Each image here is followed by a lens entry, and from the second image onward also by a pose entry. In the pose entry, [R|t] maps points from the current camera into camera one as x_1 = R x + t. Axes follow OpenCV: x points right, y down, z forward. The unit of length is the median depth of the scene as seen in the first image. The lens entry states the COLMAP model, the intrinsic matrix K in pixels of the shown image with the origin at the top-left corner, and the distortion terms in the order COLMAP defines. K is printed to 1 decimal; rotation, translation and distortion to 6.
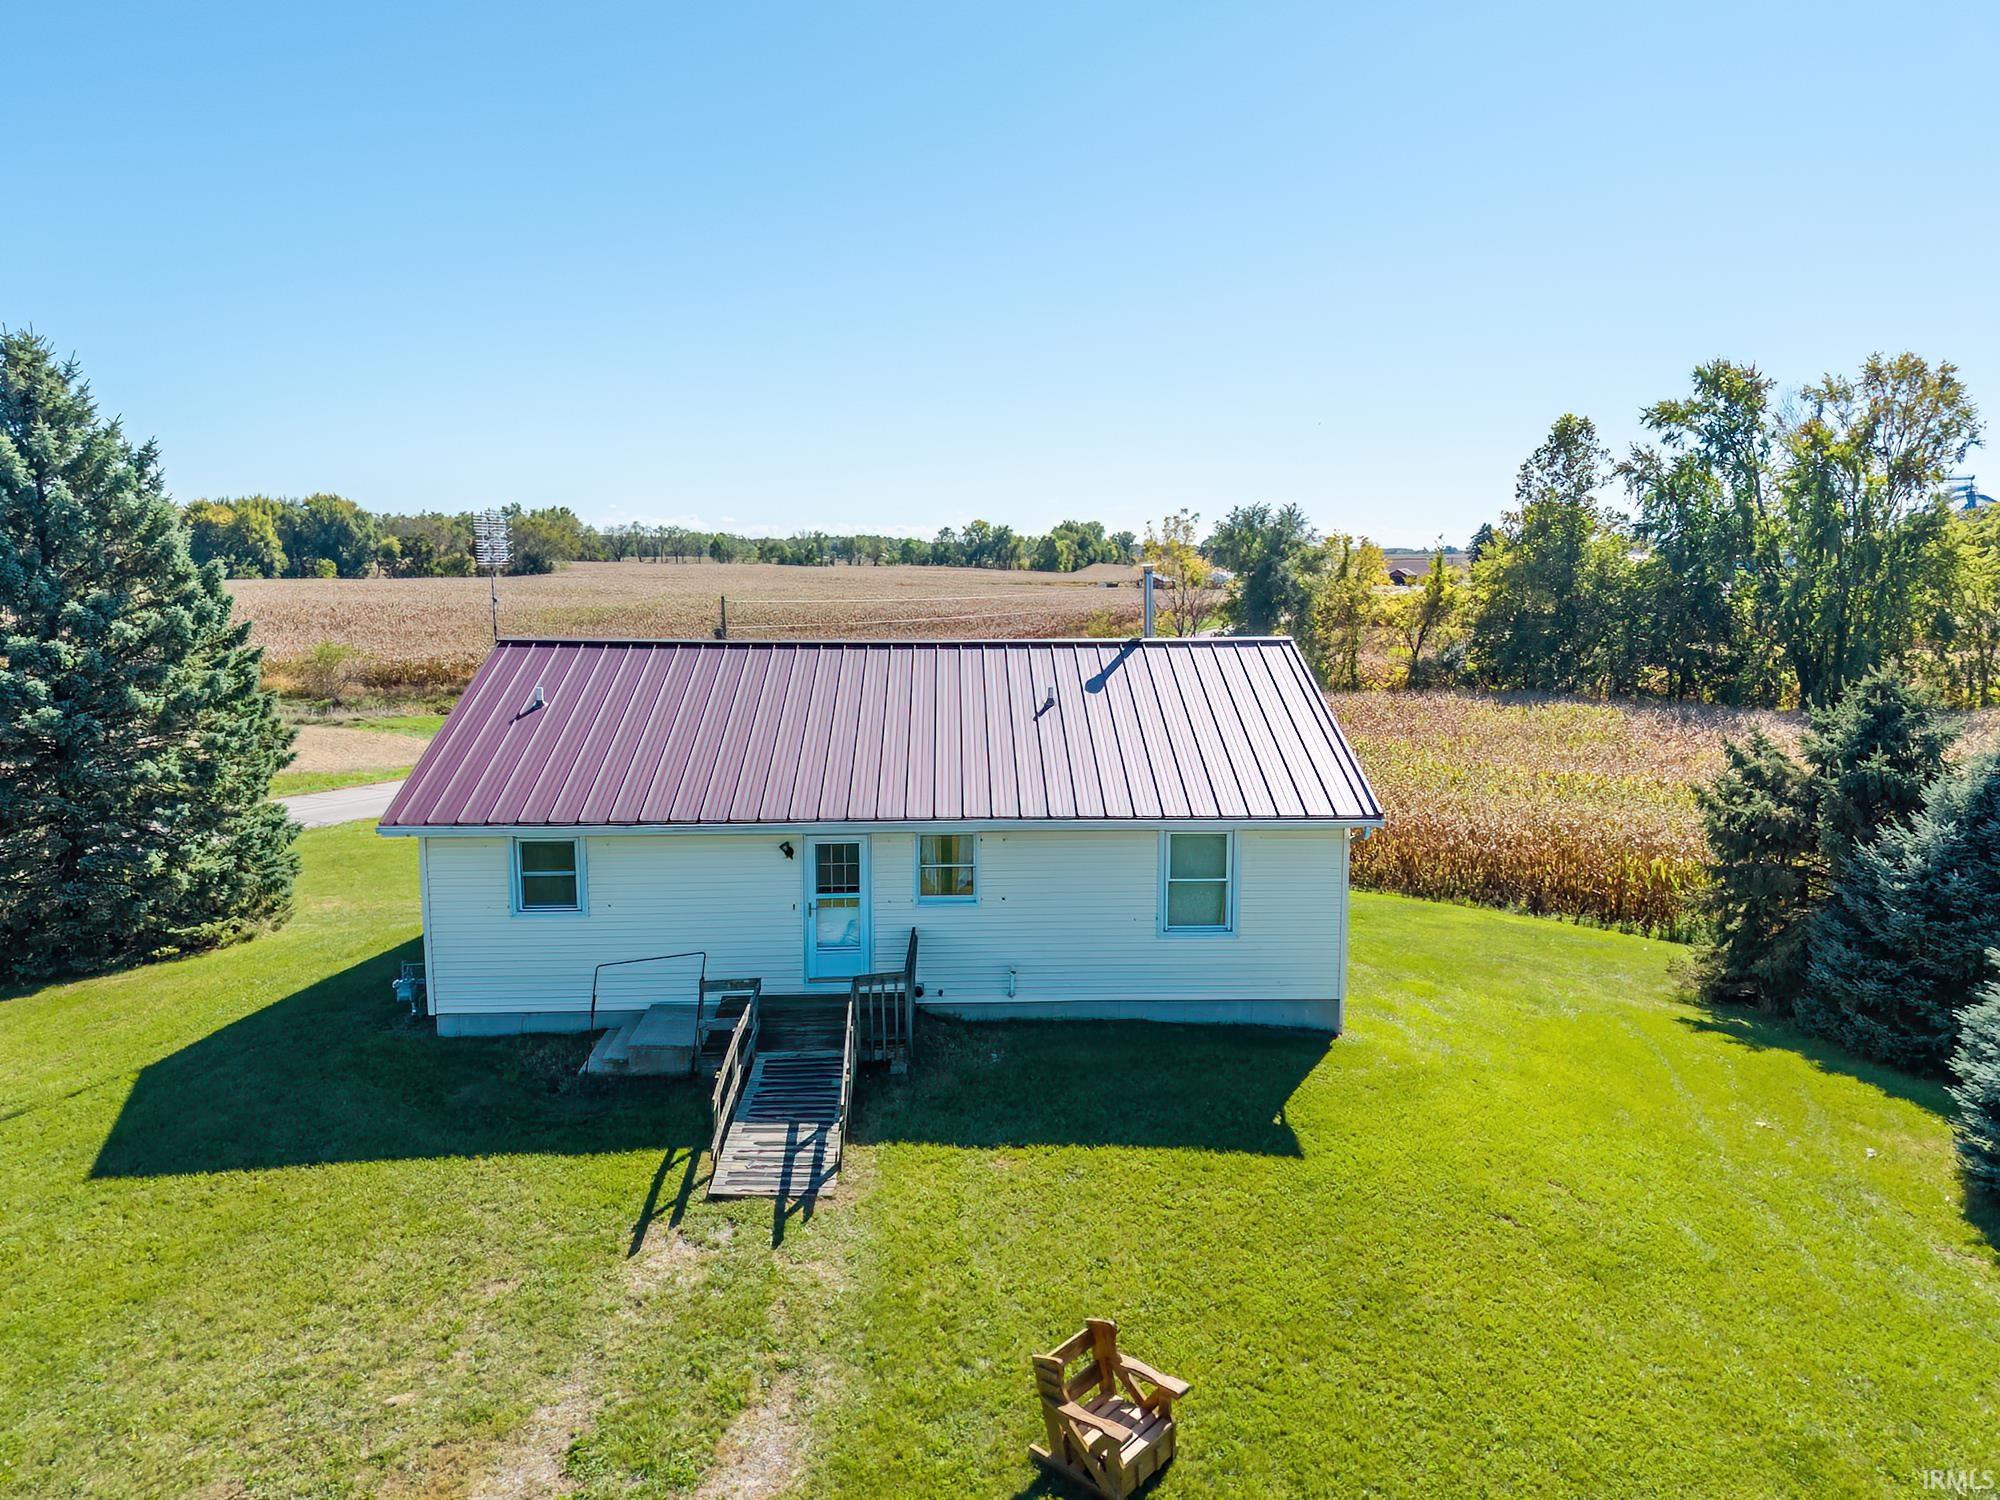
lens RADIAL K [[1347.9, 0, 1002.3], [0, 1347.9, 755.1], [0, 0, 1]] dist [0.028302, -0.016400]
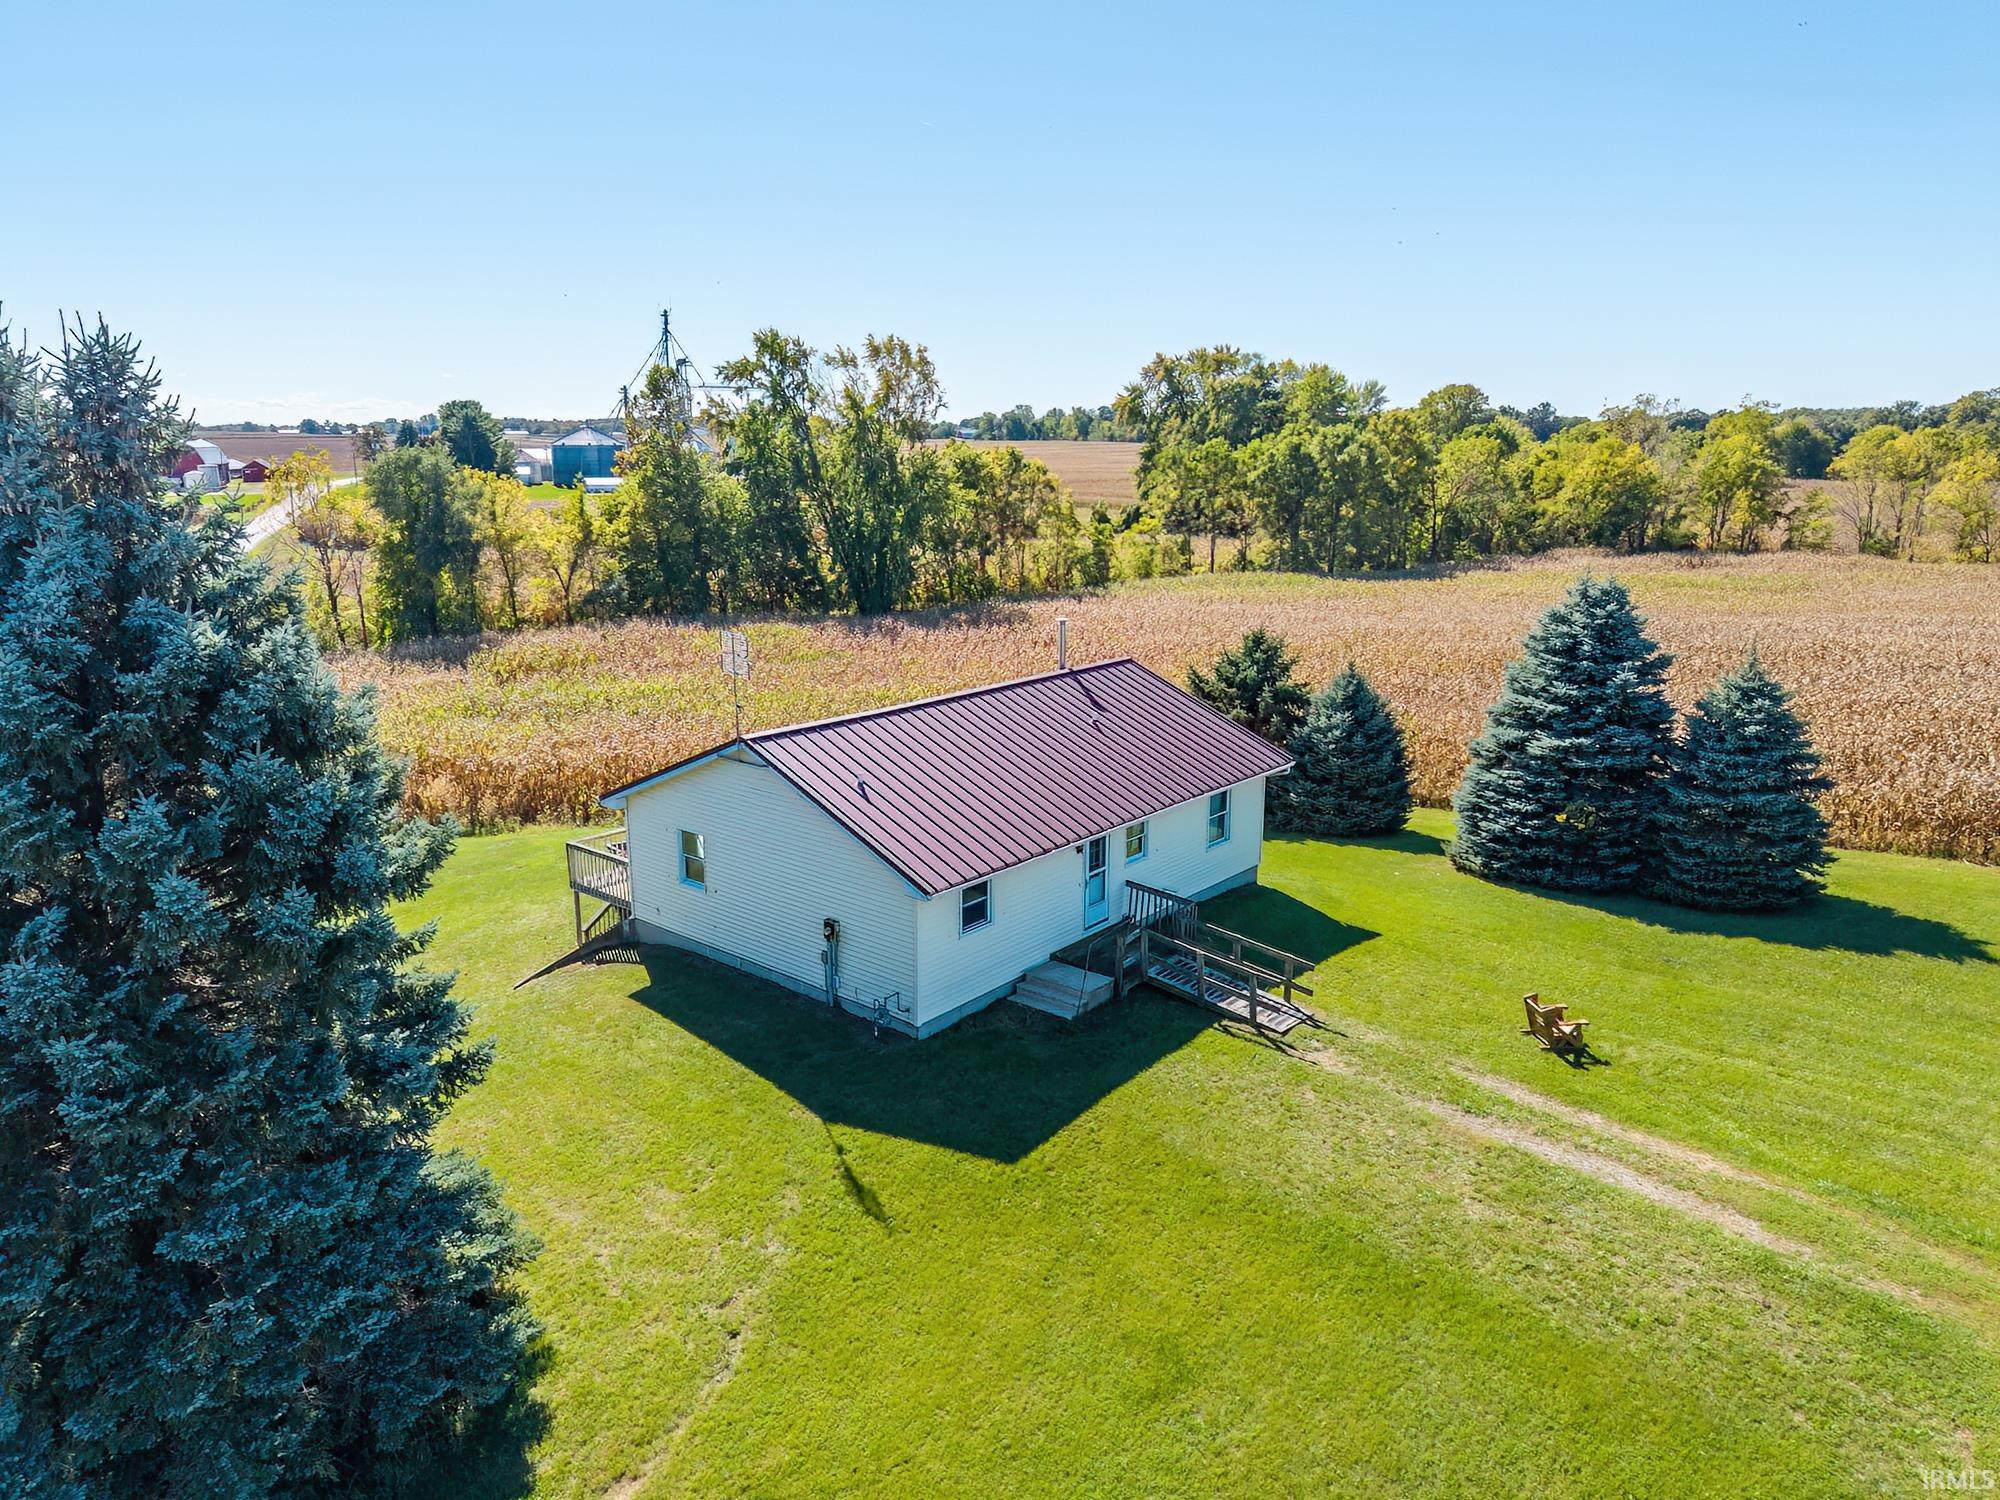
lens RADIAL K [[1347.9, 0, 1002.3], [0, 1347.9, 755.1], [0, 0, 1]] dist [0.028302, -0.016400]
pose [[0.672246, -0.172265, 0.720007, -0.311034], [0.105869, 0.984925, 0.136801, -0.061070], [-0.732719, -0.015738, 0.680349, 0.005451]]
